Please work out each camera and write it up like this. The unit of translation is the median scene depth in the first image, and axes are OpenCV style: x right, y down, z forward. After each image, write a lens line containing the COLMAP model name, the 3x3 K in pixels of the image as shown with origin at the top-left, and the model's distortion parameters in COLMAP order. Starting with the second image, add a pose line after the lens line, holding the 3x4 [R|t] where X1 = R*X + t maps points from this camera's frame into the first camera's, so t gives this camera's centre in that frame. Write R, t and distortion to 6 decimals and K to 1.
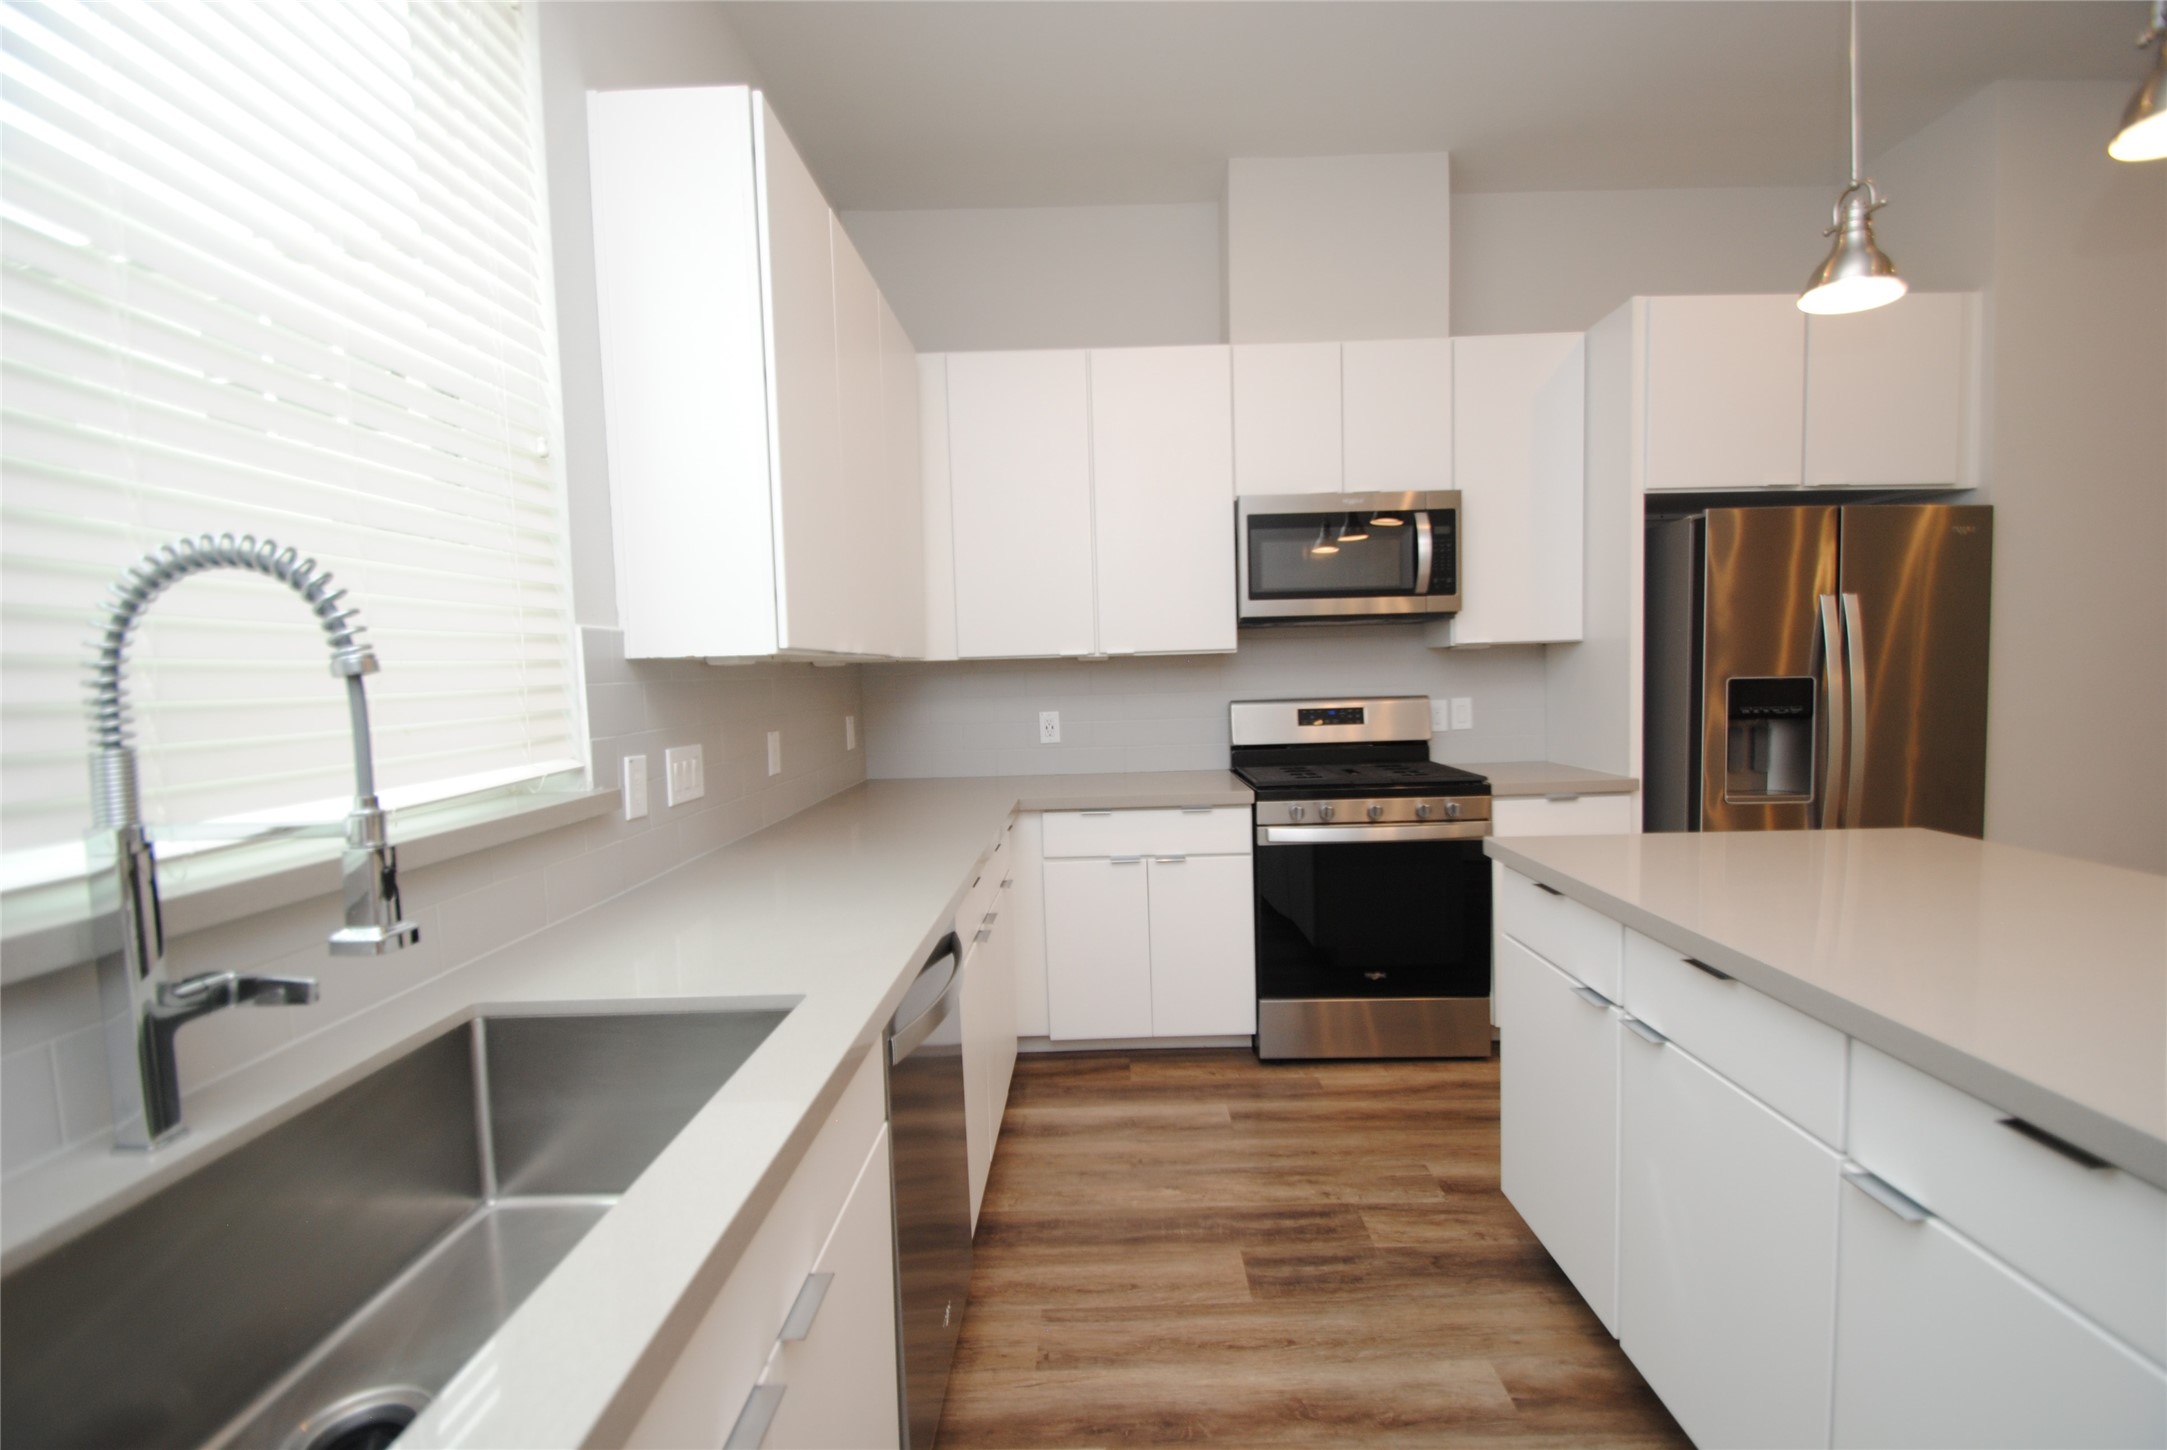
lens RADIAL K [[932.5, 0, 1076.0], [0, 932.5, 733.9], [0, 0, 1]] dist [0.004265, -0.006051]
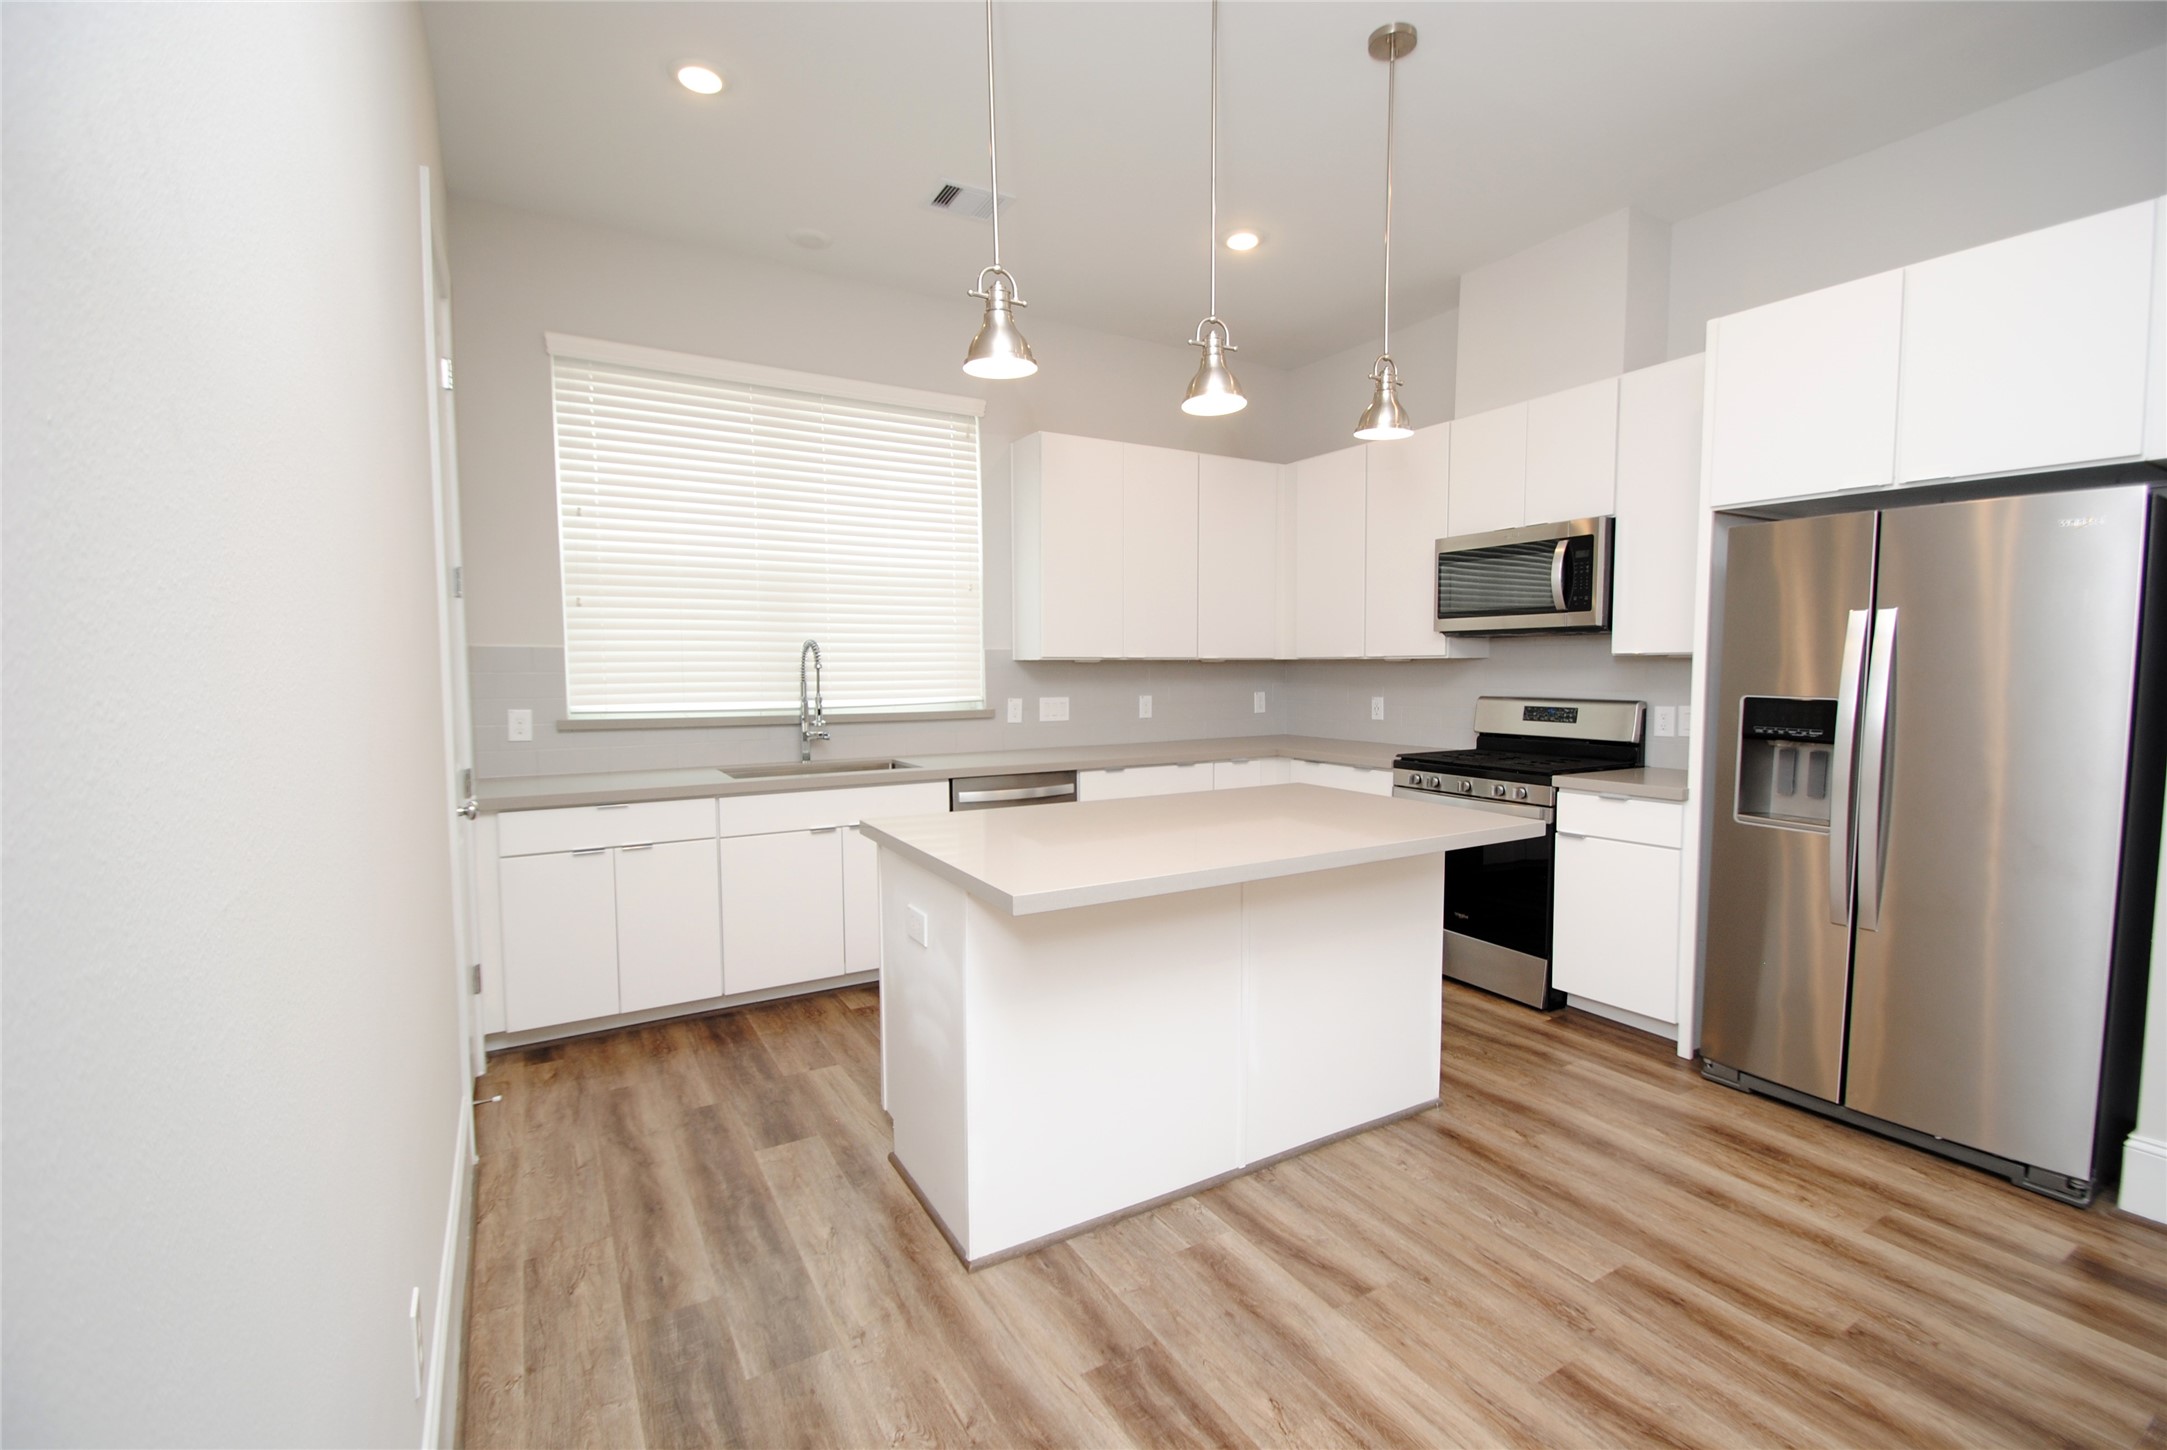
lens RADIAL K [[932.5, 0, 1076.1], [0, 932.5, 720.6], [0, 0, 1]] dist [0.004265, -0.006051]
pose [[0.533879, 0.079376, -0.841827, 1.026573], [-0.071740, 0.996246, 0.048440, -0.027493], [0.842512, 0.034532, 0.537569, -0.120246]]
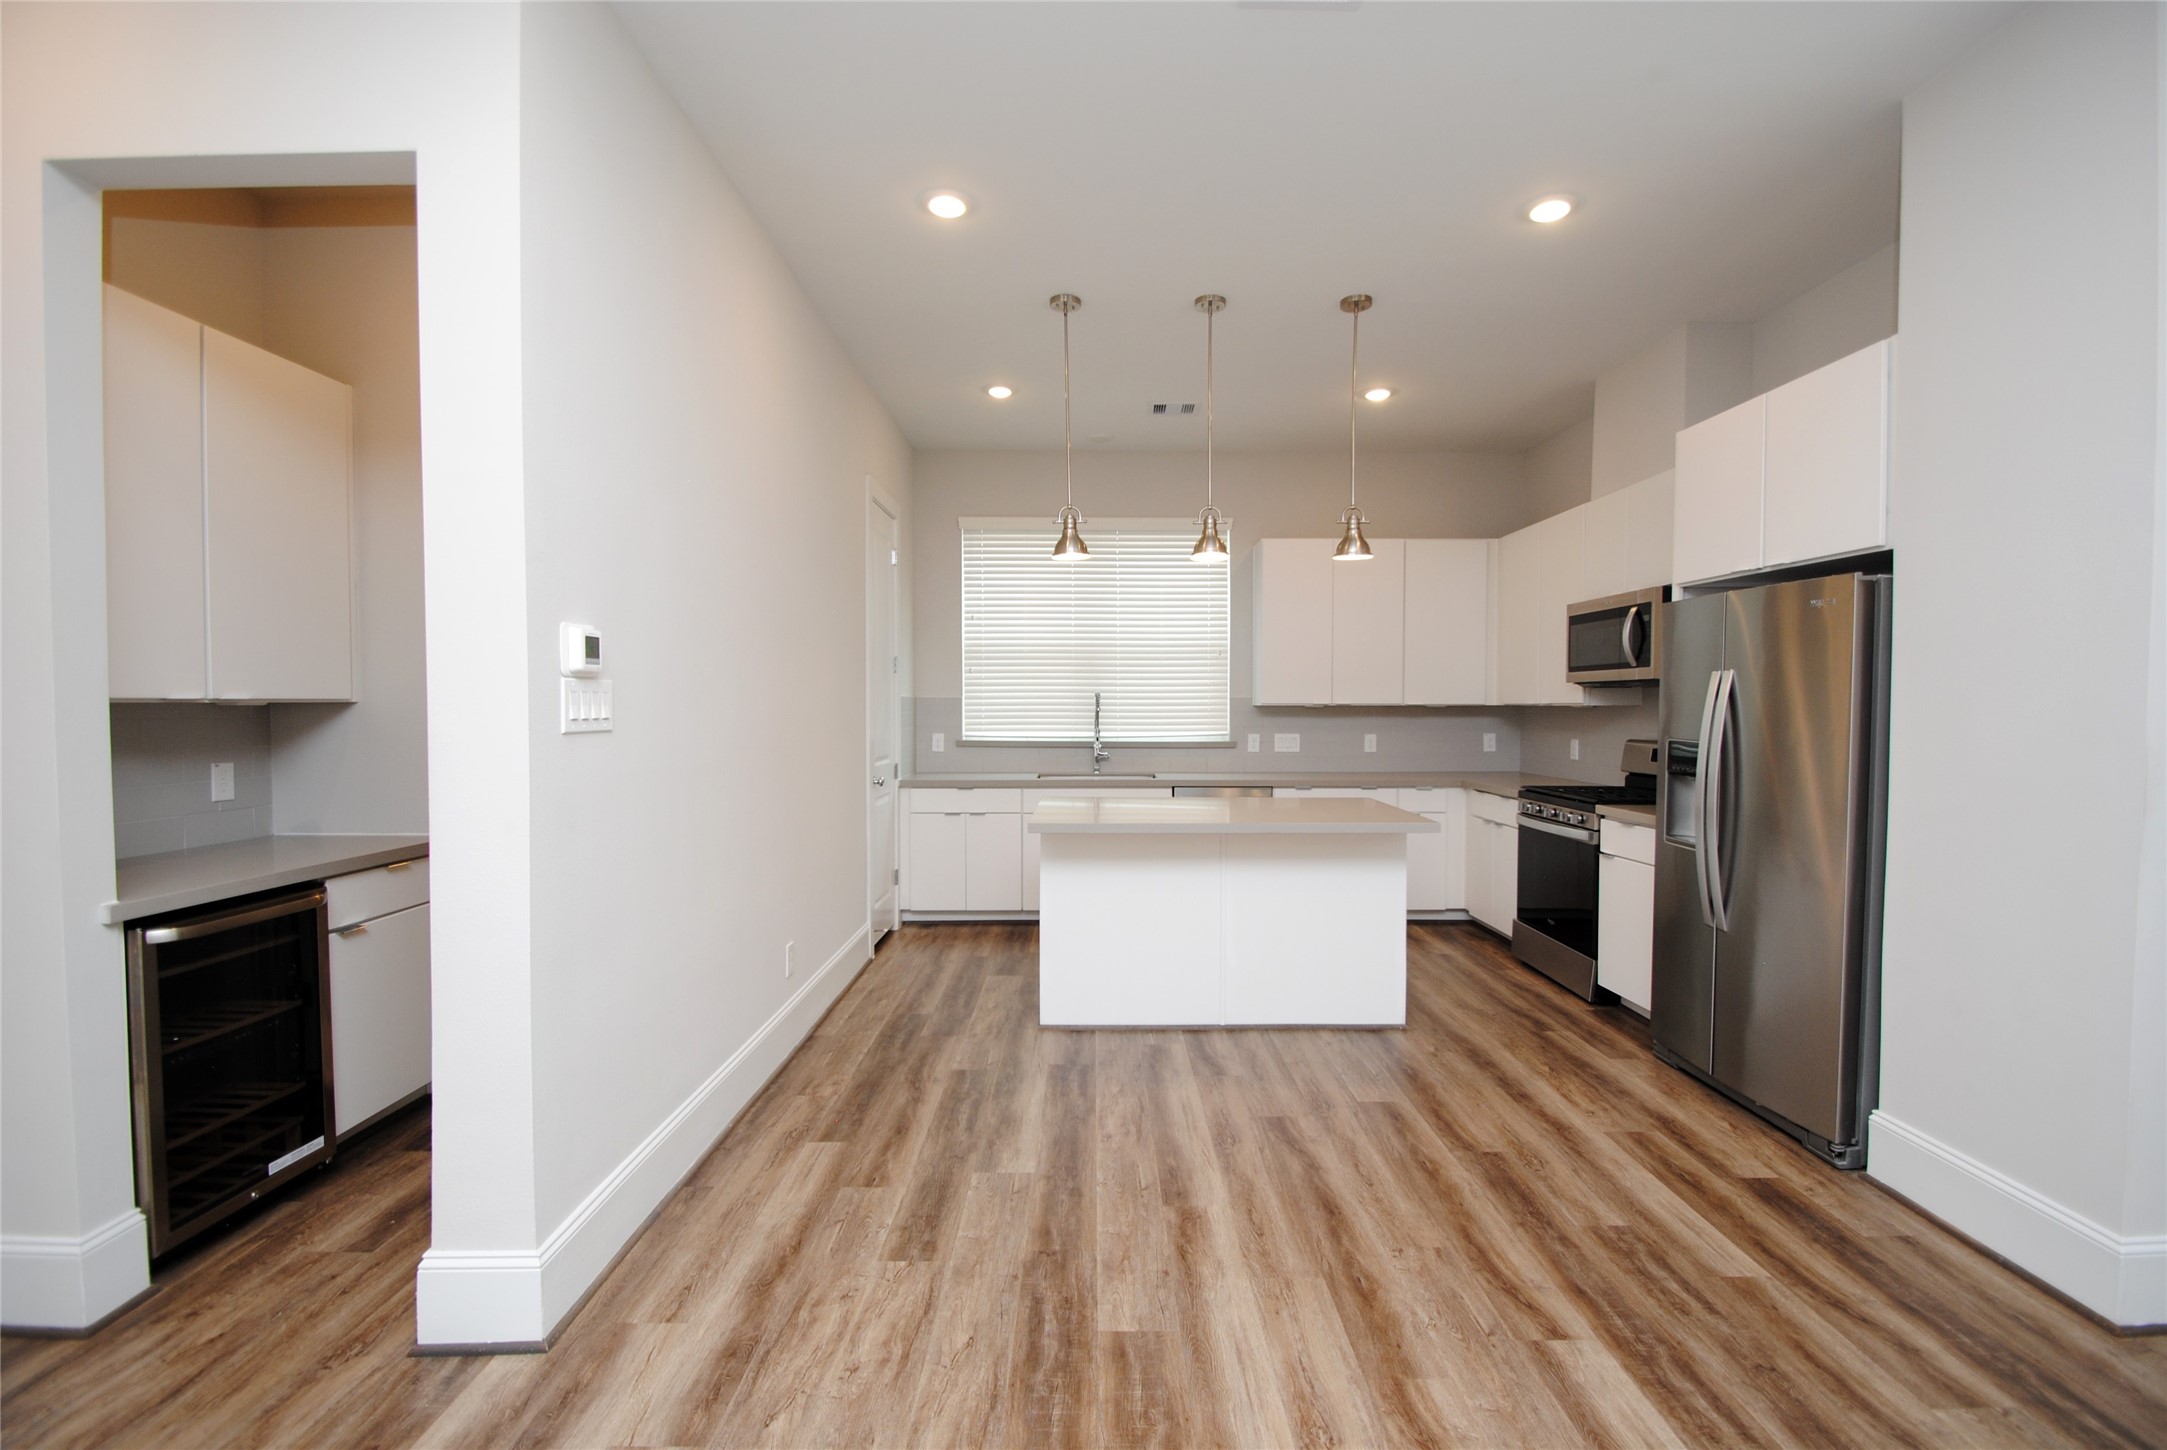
lens RADIAL K [[932.5, 0, 1087.8], [0, 932.5, 703.4], [0, 0, 1]] dist [0.004265, -0.006051]
pose [[0.027412, 0.028921, -0.999206, 1.693438], [-0.071628, 0.997069, 0.026894, -0.076366], [0.997055, 0.070834, 0.029404, 0.176598]]
